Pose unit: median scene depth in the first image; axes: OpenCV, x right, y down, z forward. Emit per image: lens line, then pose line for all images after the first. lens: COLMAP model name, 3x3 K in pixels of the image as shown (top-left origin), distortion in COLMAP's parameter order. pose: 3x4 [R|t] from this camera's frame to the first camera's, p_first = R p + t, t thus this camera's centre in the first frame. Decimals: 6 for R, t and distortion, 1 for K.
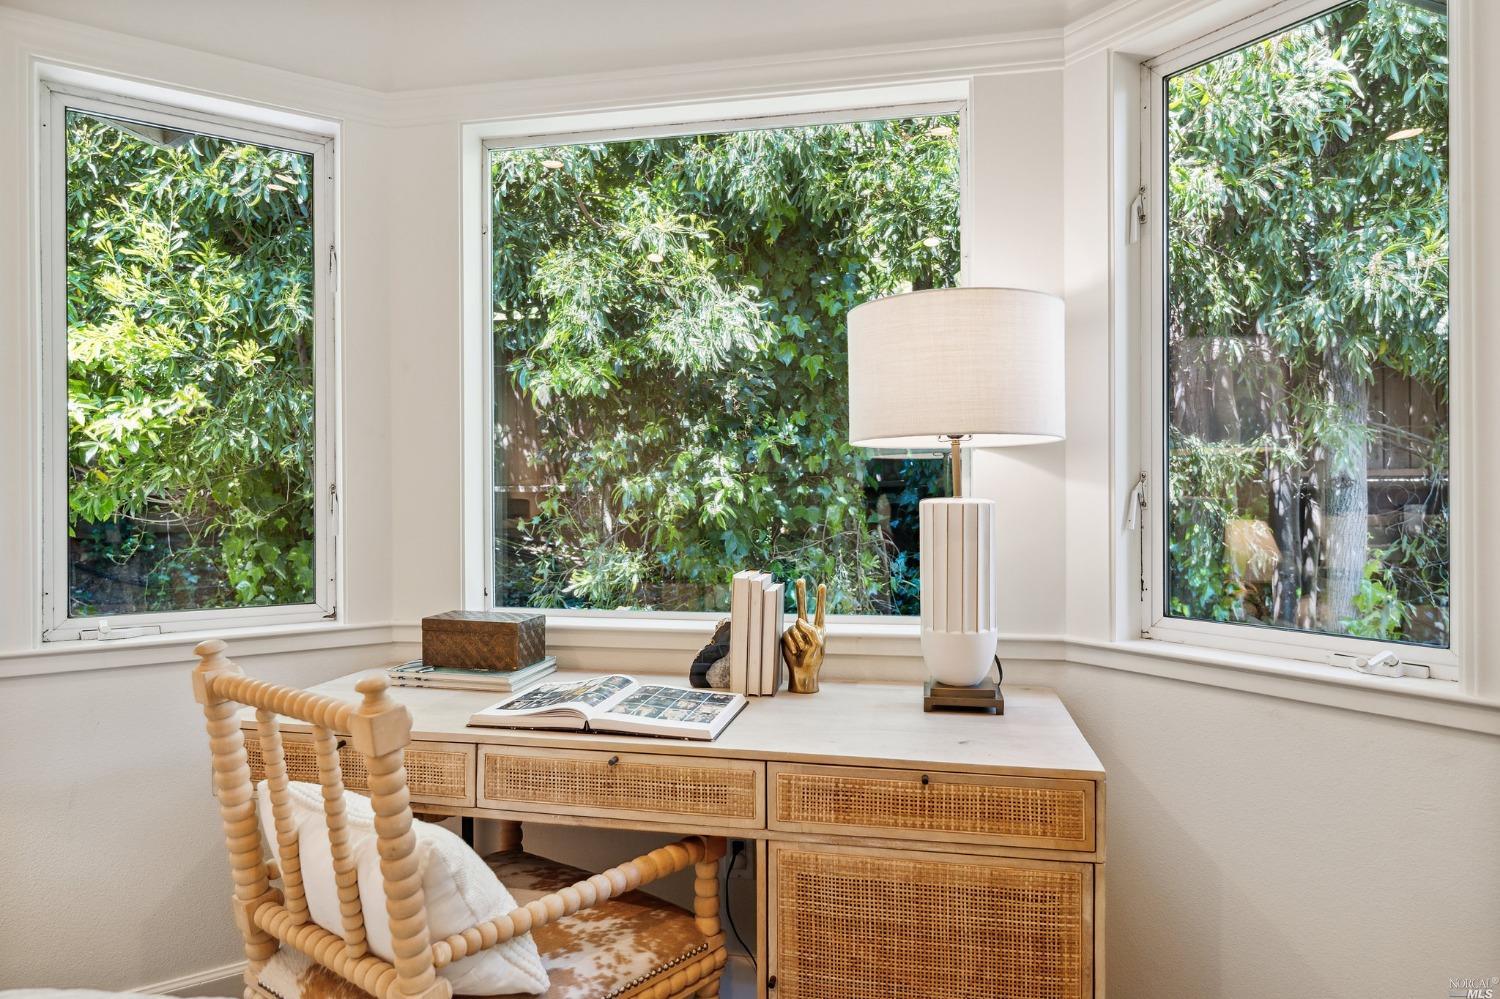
lens RADIAL K [[933.5, 0, 750.0], [0, 933.5, 499.5], [0, 0, 1]] dist [-0.004987, -0.001273]
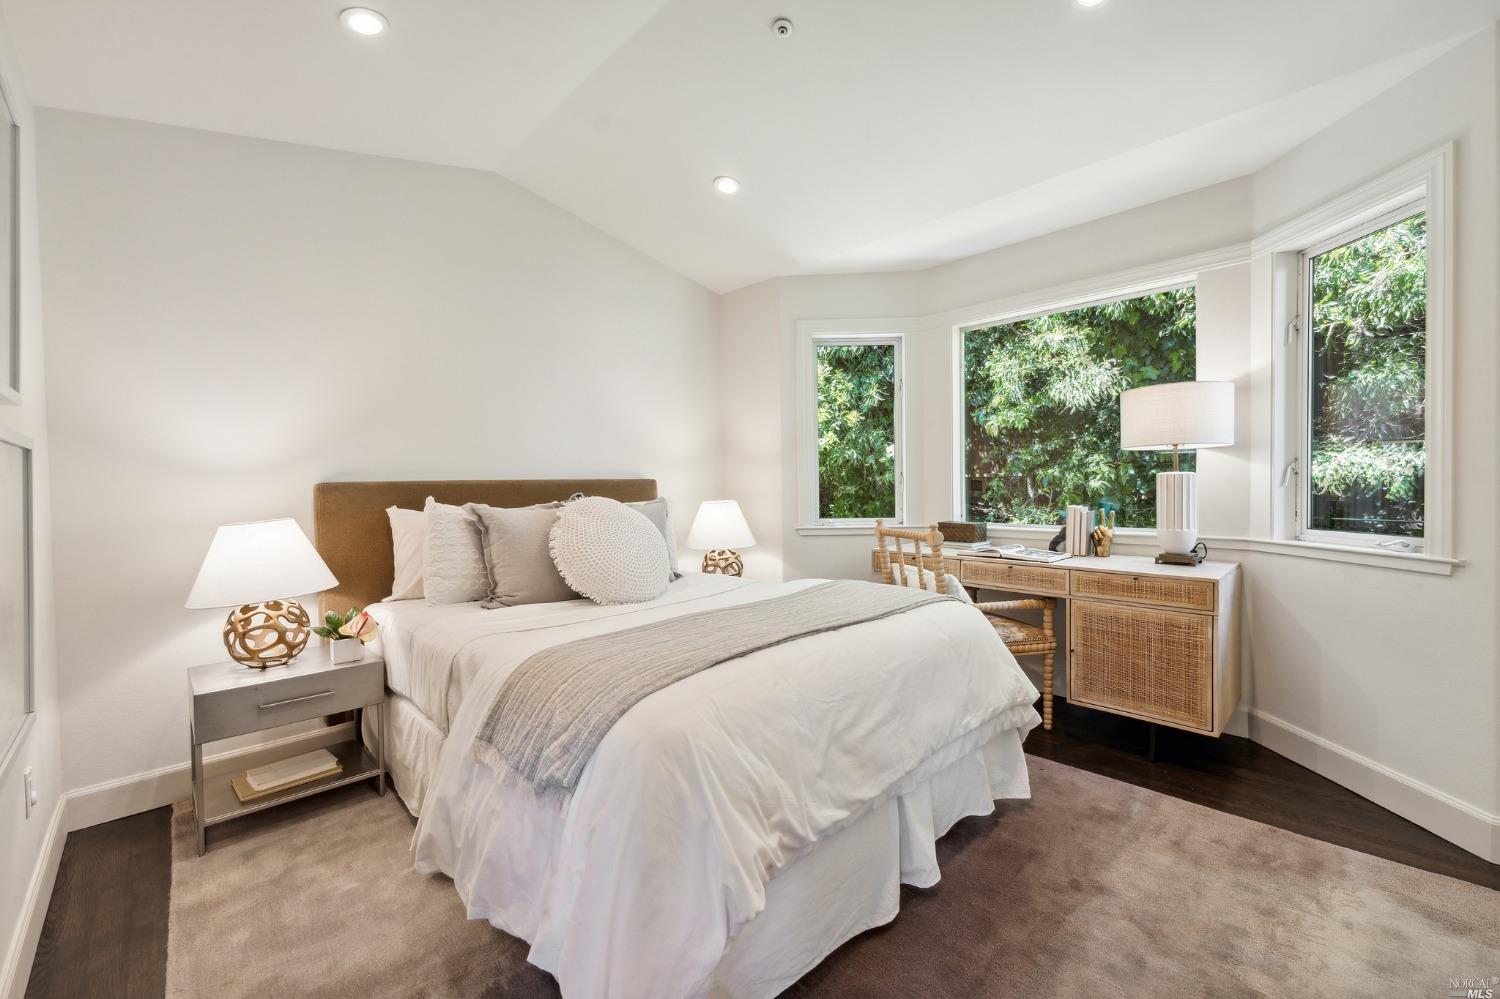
lens RADIAL K [[602.7, 0, 750.0], [0, 602.7, 499.5], [0, 0, 1]] dist [0.001463, 0.000370]
pose [[0.821229, 0.005268, -0.570574, 0.164634], [0.008667, 0.999727, 0.021704, 0.019569], [0.570532, -0.022769, 0.820959, -0.628847]]
